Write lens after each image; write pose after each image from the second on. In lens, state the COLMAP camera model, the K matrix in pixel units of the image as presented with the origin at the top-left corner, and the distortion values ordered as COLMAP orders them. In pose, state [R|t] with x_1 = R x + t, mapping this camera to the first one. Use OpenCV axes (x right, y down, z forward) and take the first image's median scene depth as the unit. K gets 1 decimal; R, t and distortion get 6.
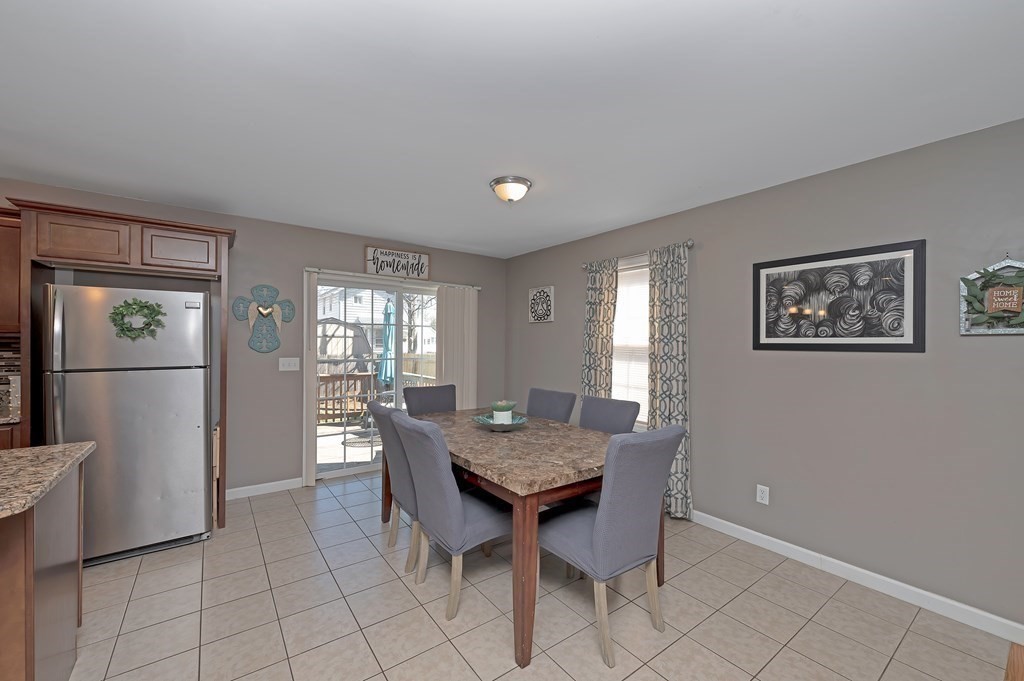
lens RADIAL K [[415.8, 0, 513.1], [0, 415.8, 343.2], [0, 0, 1]] dist [-0.002284, -0.000333]
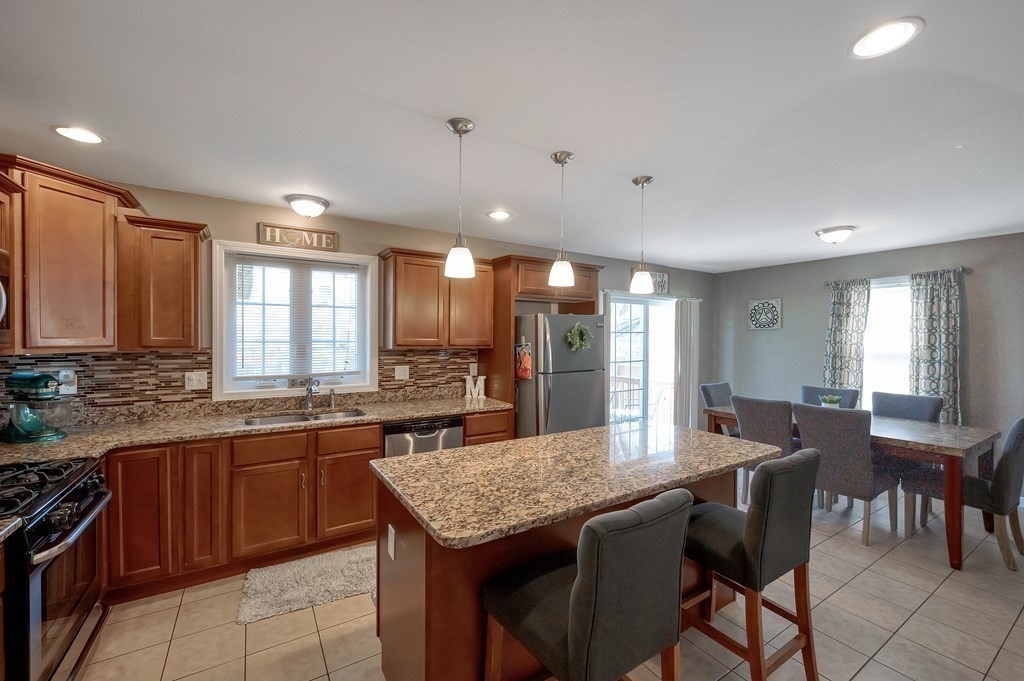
lens RADIAL K [[415.8, 0, 512.9], [0, 415.8, 341.9], [0, 0, 1]] dist [-0.002284, -0.000333]
pose [[0.997758, -0.004251, -0.066793, -0.691886], [0.004943, 0.999936, 0.010195, -0.036802], [0.066745, -0.010503, 0.997715, -0.272460]]
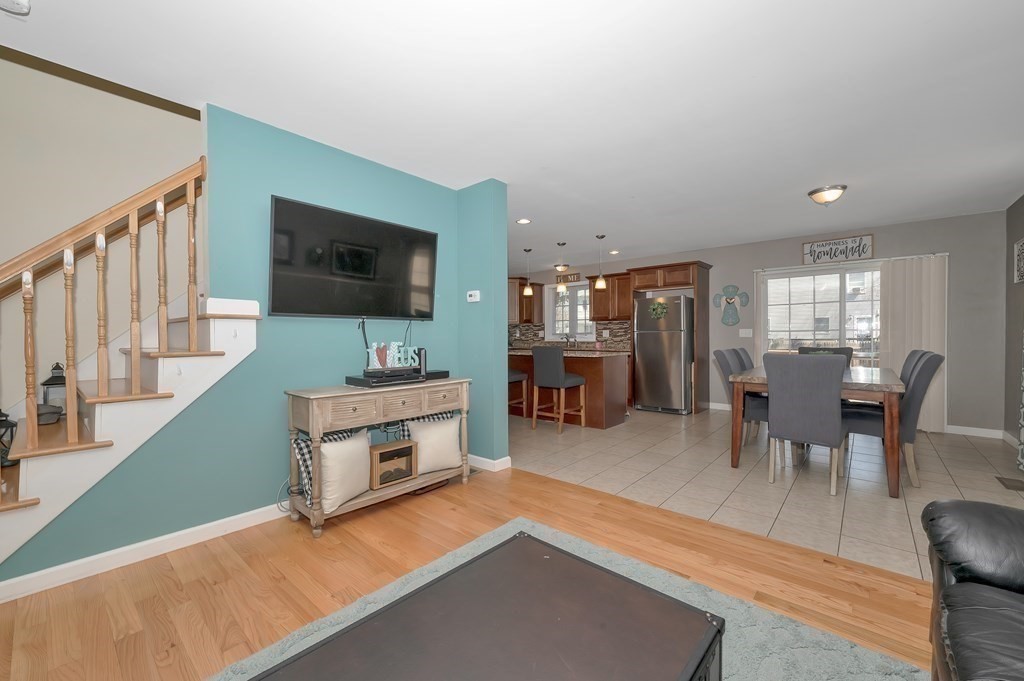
lens RADIAL K [[415.8, 0, 508.4], [0, 415.8, 339.2], [0, 0, 1]] dist [-0.002284, -0.000333]
pose [[0.223350, -0.005272, -0.974724, 0.794250], [0.010626, 0.999939, -0.002974, 0.068865], [0.974680, -0.009693, 0.223392, -0.230486]]
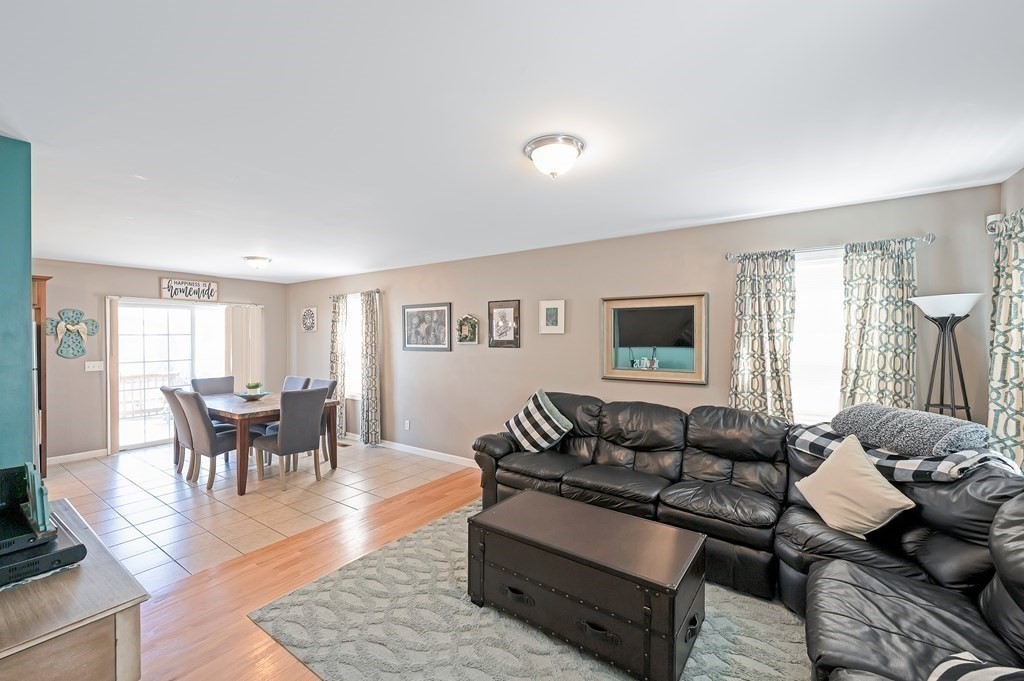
lens RADIAL K [[415.8, 0, 503.6], [0, 415.8, 341.2], [0, 0, 1]] dist [-0.002284, -0.000333]
pose [[0.949384, -0.014772, 0.313770, 0.313469], [0.010639, 0.999833, 0.014882, -0.038005], [-0.313938, -0.010790, 0.949382, -0.719950]]
